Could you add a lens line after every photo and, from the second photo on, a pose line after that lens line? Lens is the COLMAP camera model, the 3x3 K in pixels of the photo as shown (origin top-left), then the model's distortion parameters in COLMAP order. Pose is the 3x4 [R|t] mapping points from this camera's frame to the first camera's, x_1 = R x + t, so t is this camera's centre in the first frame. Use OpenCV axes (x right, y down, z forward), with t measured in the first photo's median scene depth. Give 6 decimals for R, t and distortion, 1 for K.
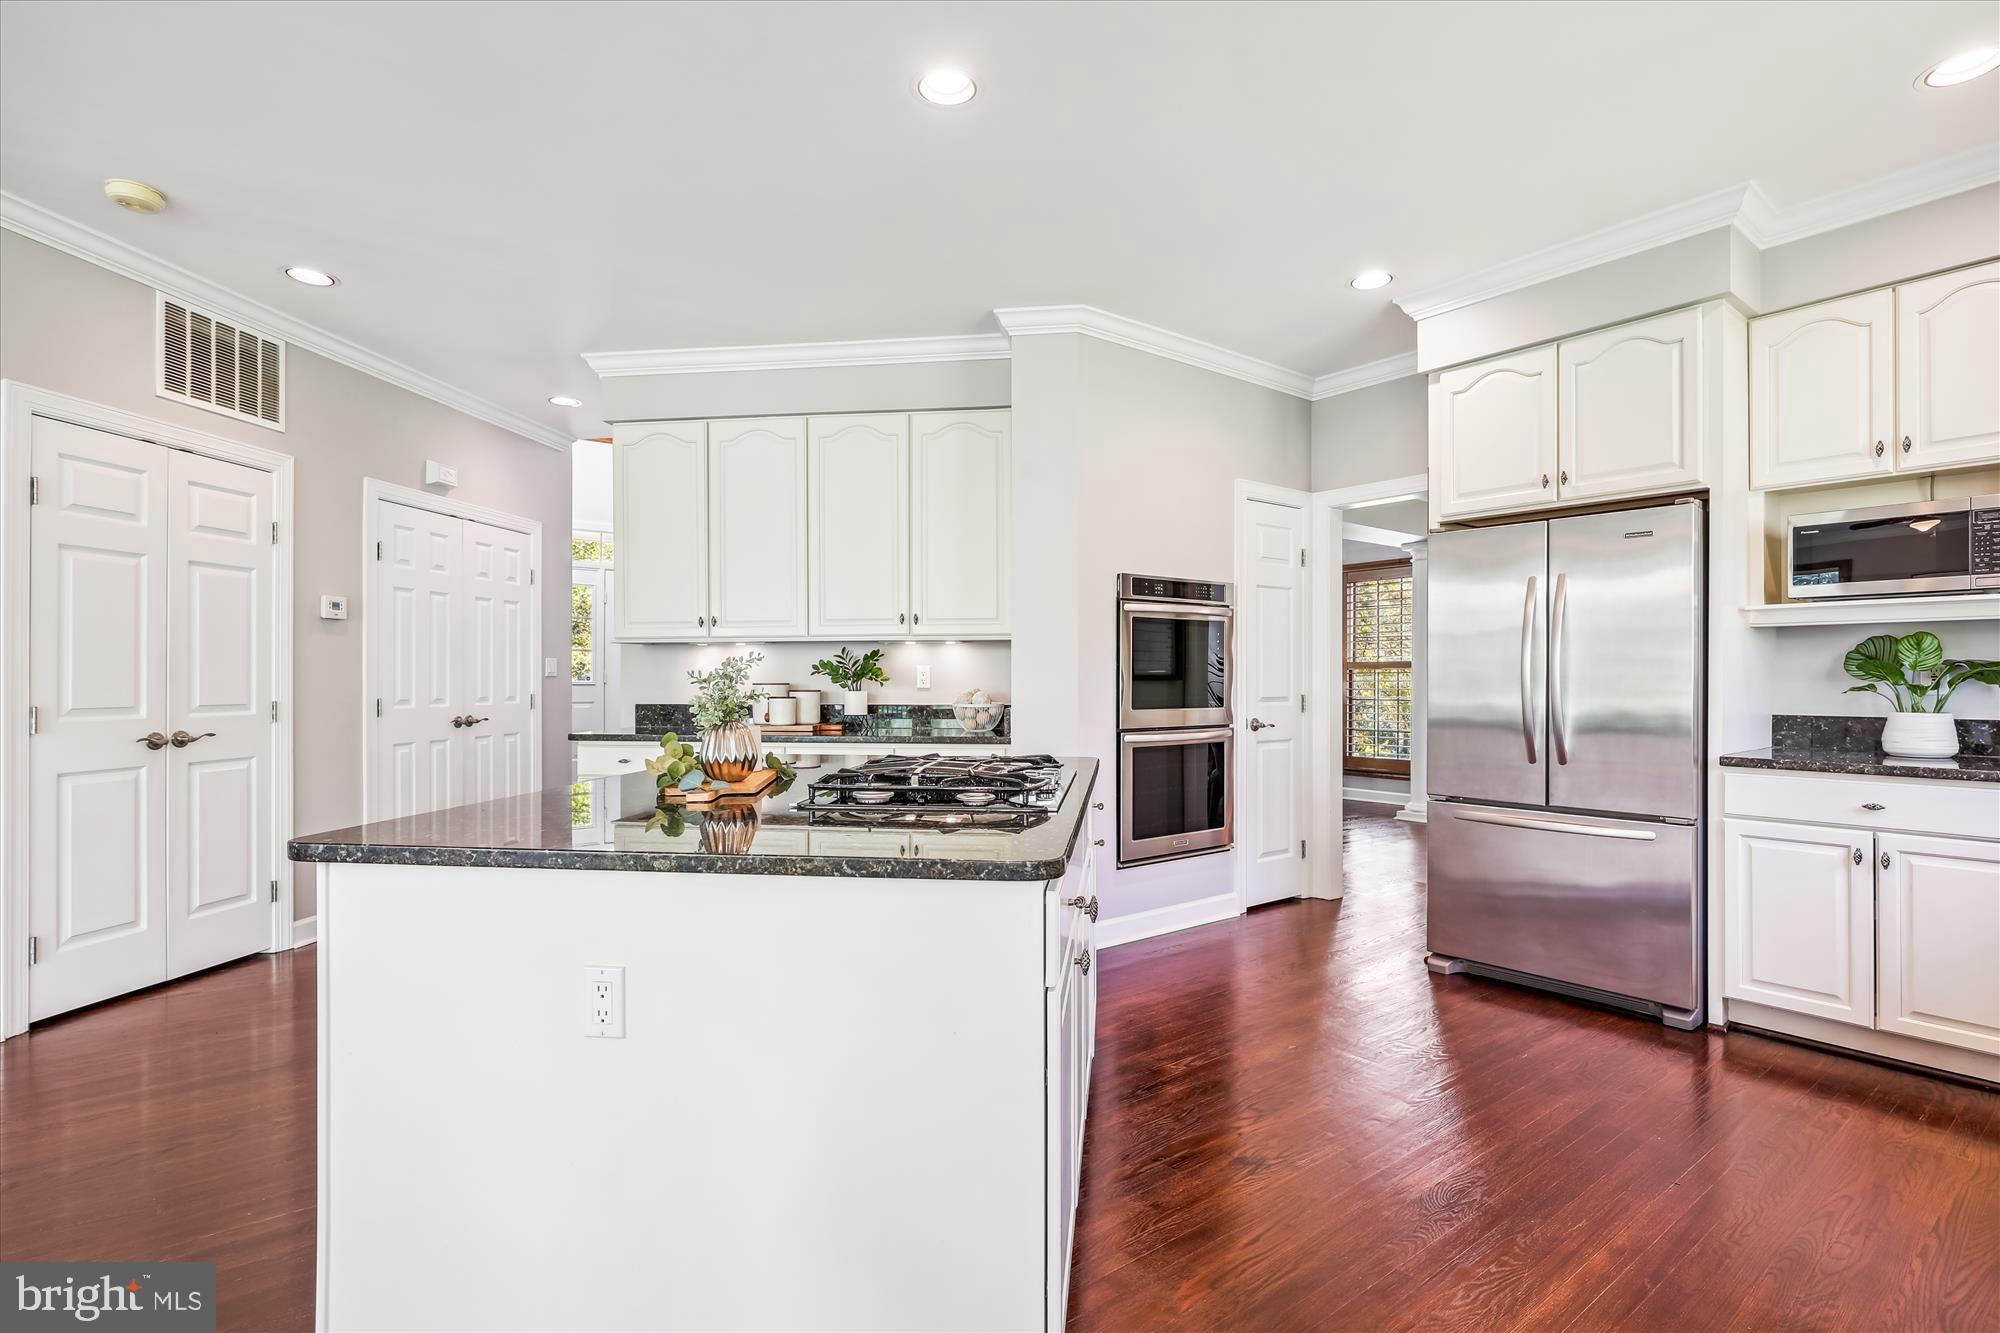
lens RADIAL K [[995.4, 0, 988.8], [0, 995.4, 676.6], [0, 0, 1]] dist [-0.002206, 0.000040]
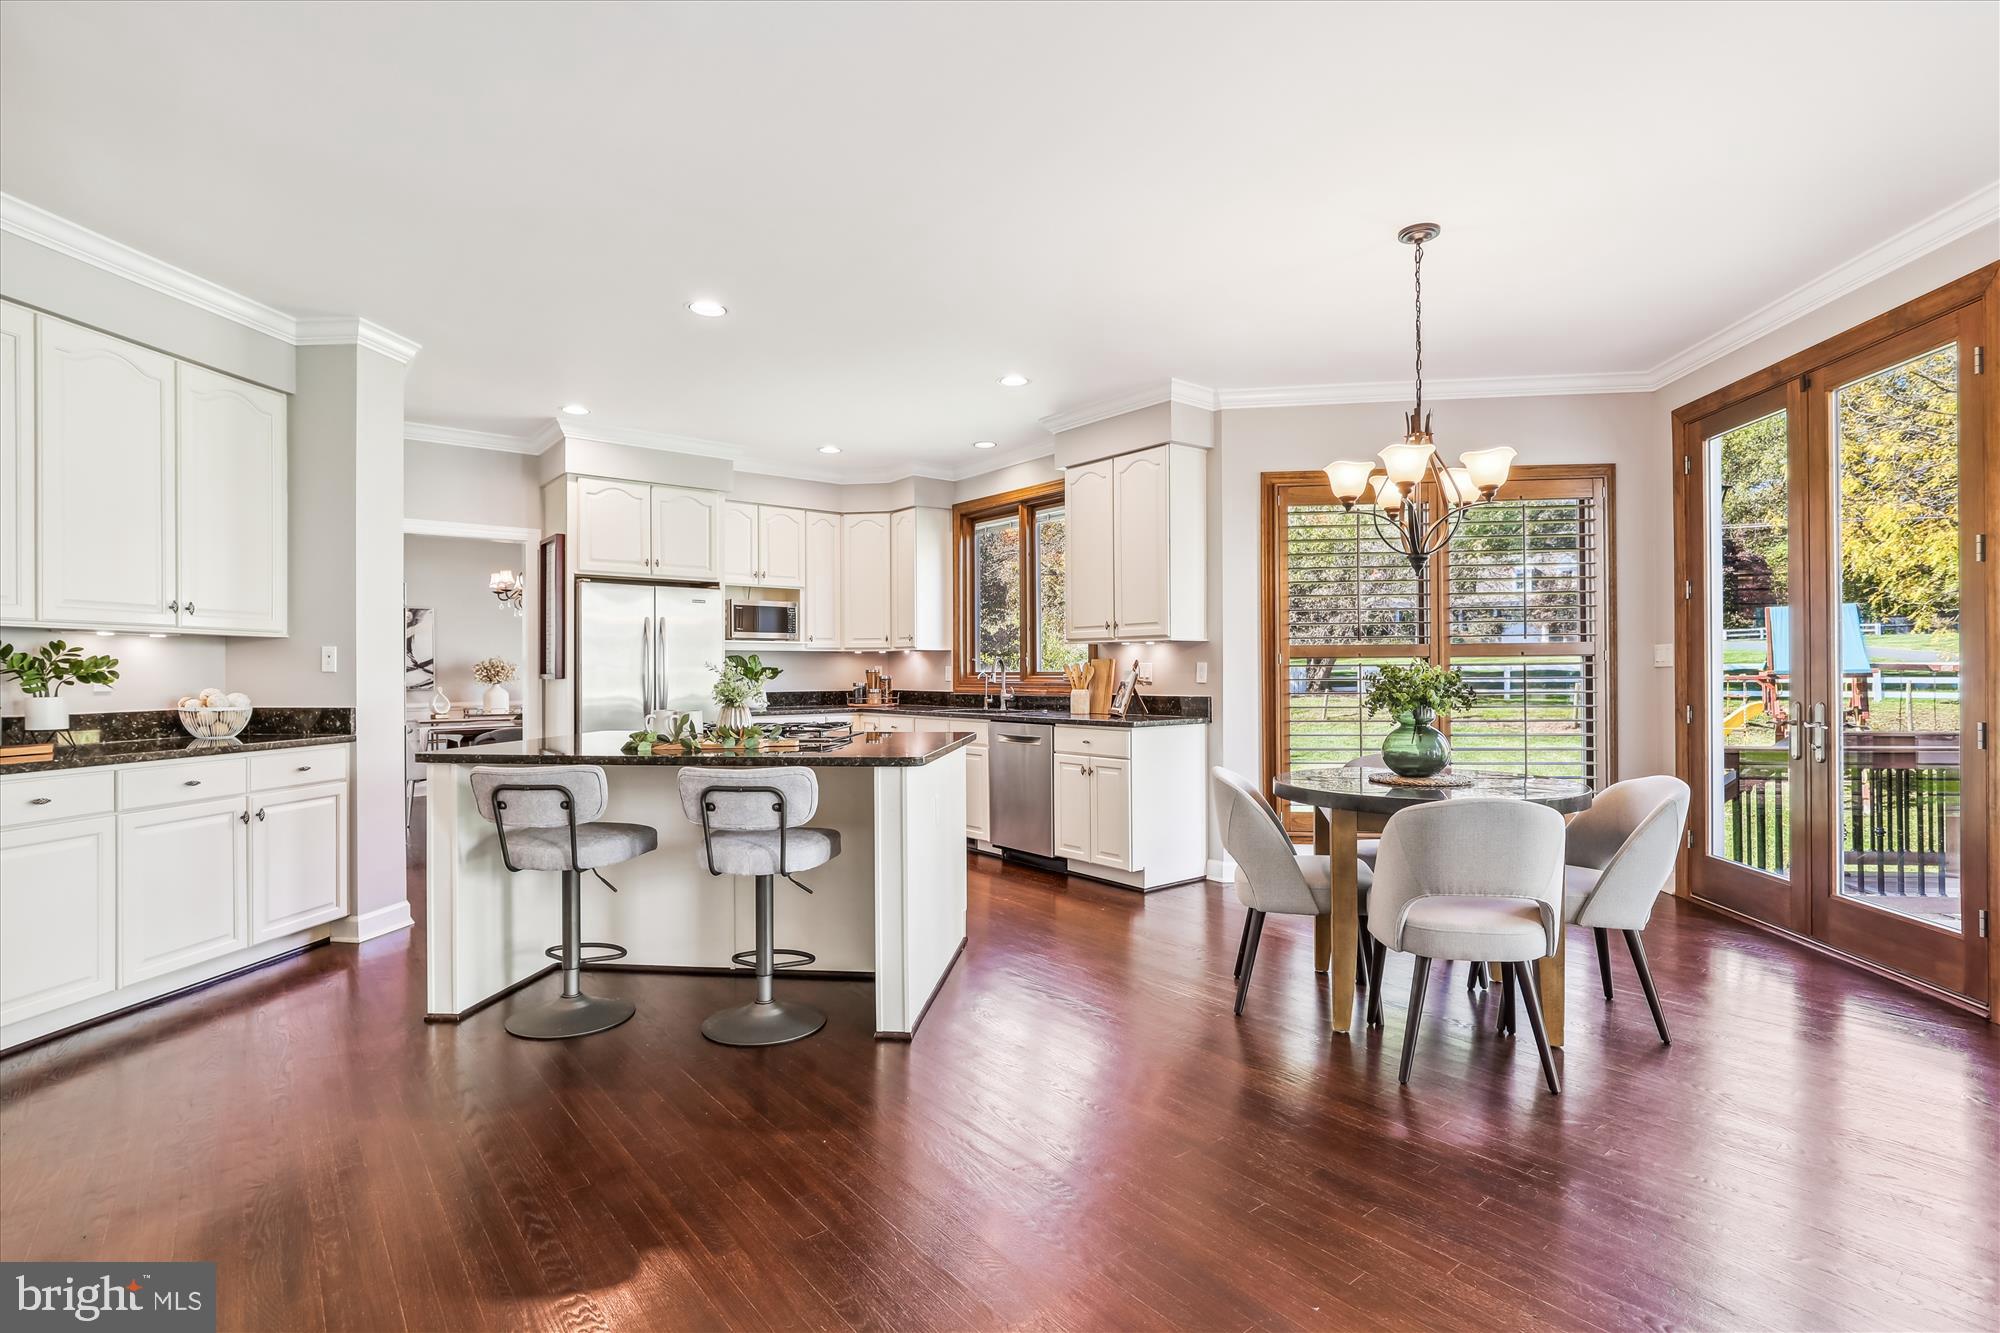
lens RADIAL K [[969.9, 0, 1004.2], [0, 969.9, 684.5], [0, 0, 1]] dist [-0.001456, -0.000010]
pose [[-0.009589, -0.013657, 0.999861, -1.210917], [-0.004571, 0.999897, 0.013614, -0.008709], [-0.999944, -0.004439, -0.009651, 0.401491]]
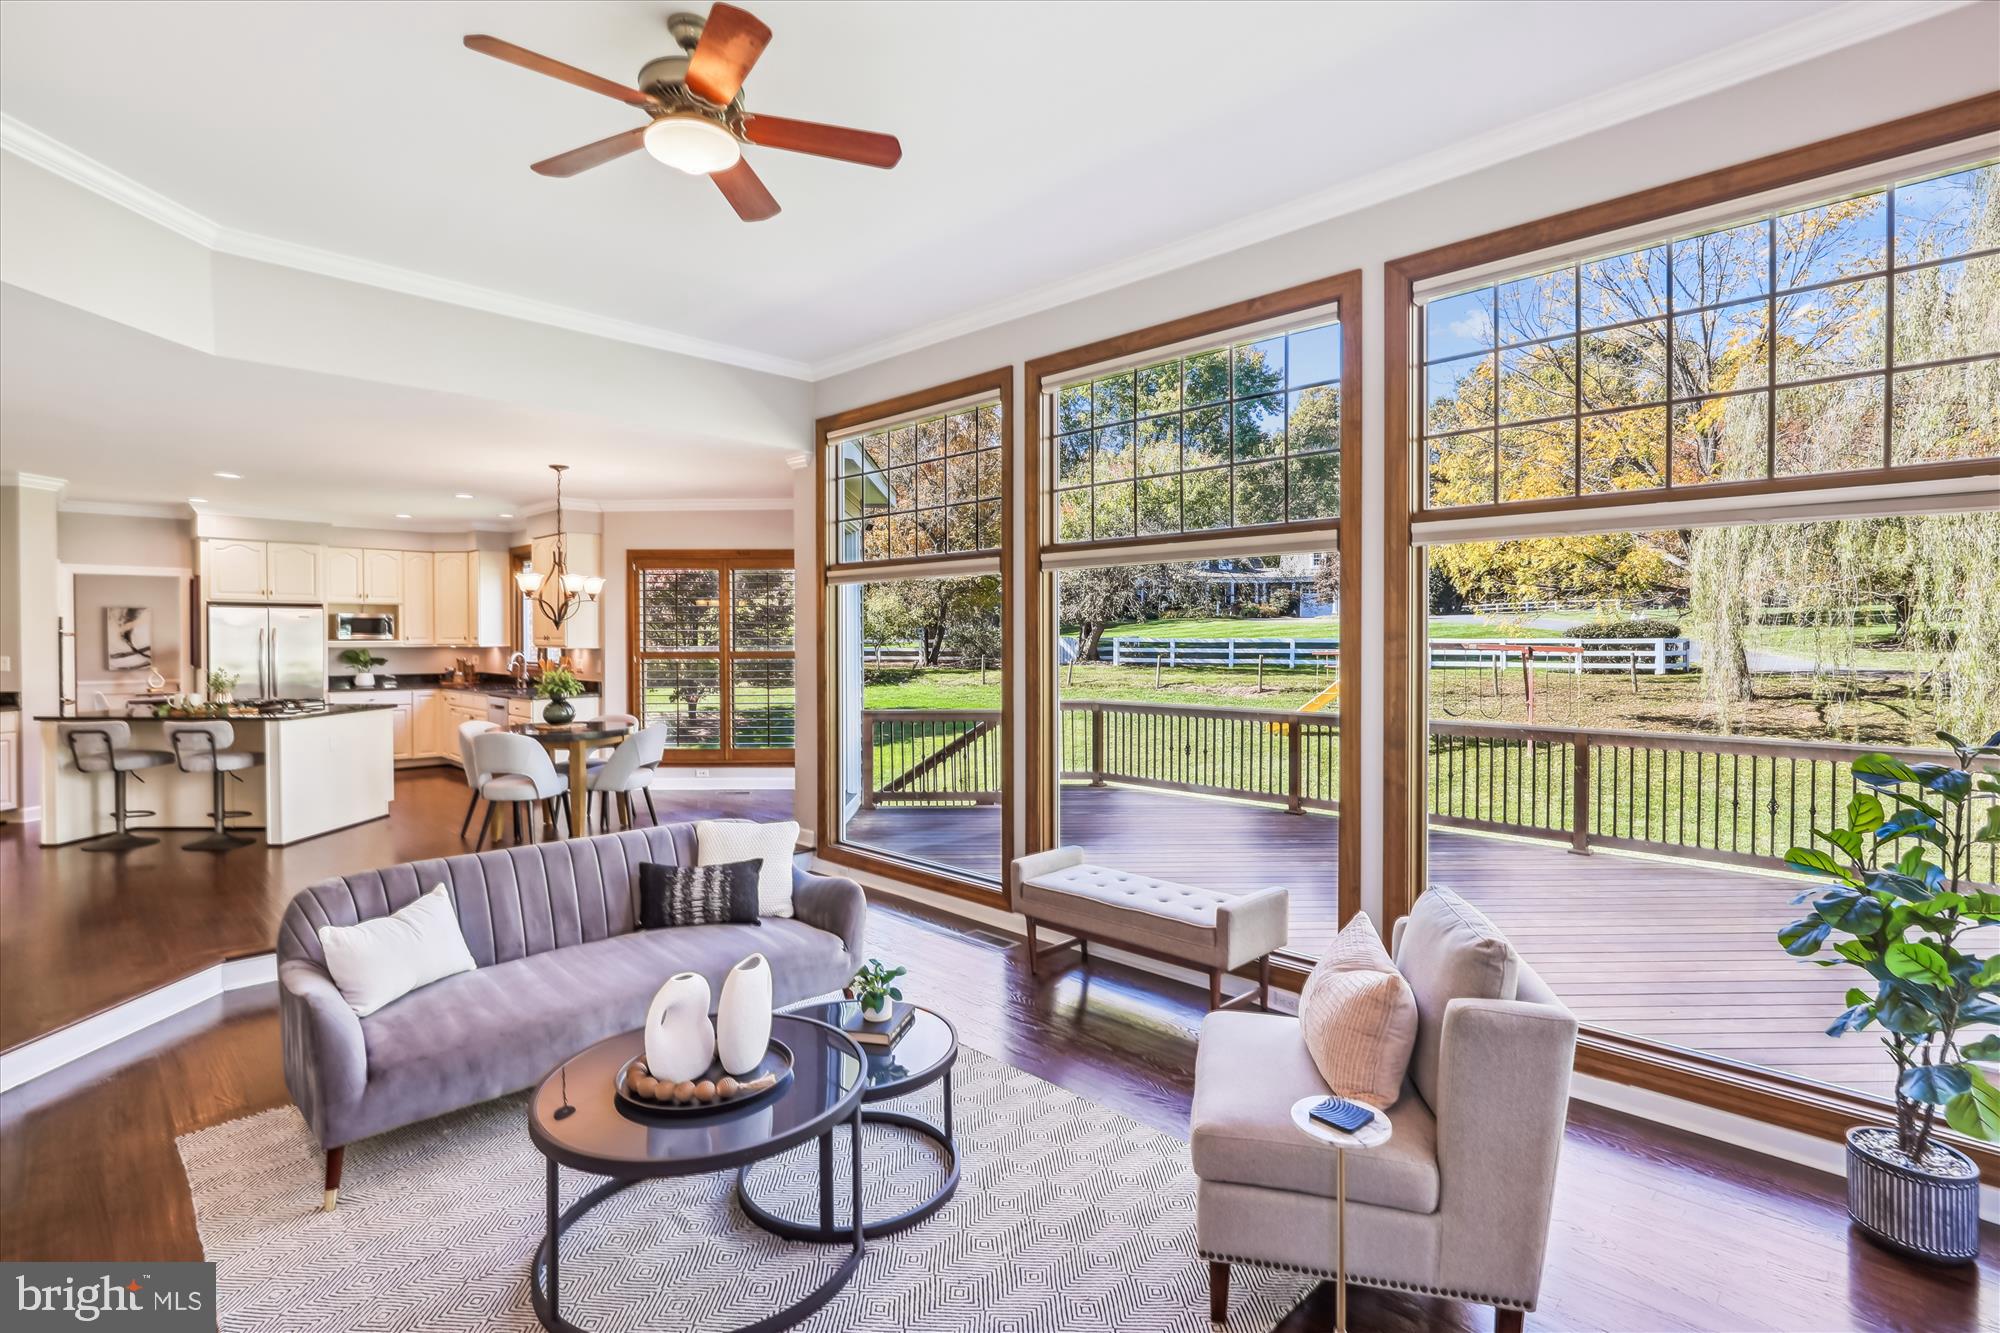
lens RADIAL K [[970.9, 0, 999.8], [0, 970.9, 666.6], [0, 0, 1]] dist [0.002675, 0.001598]
pose [[-0.114130, -0.033176, 0.992912, -2.393115], [-0.009155, 0.999435, 0.032341, -0.103820], [-0.993424, -0.005399, -0.114369, -0.714536]]
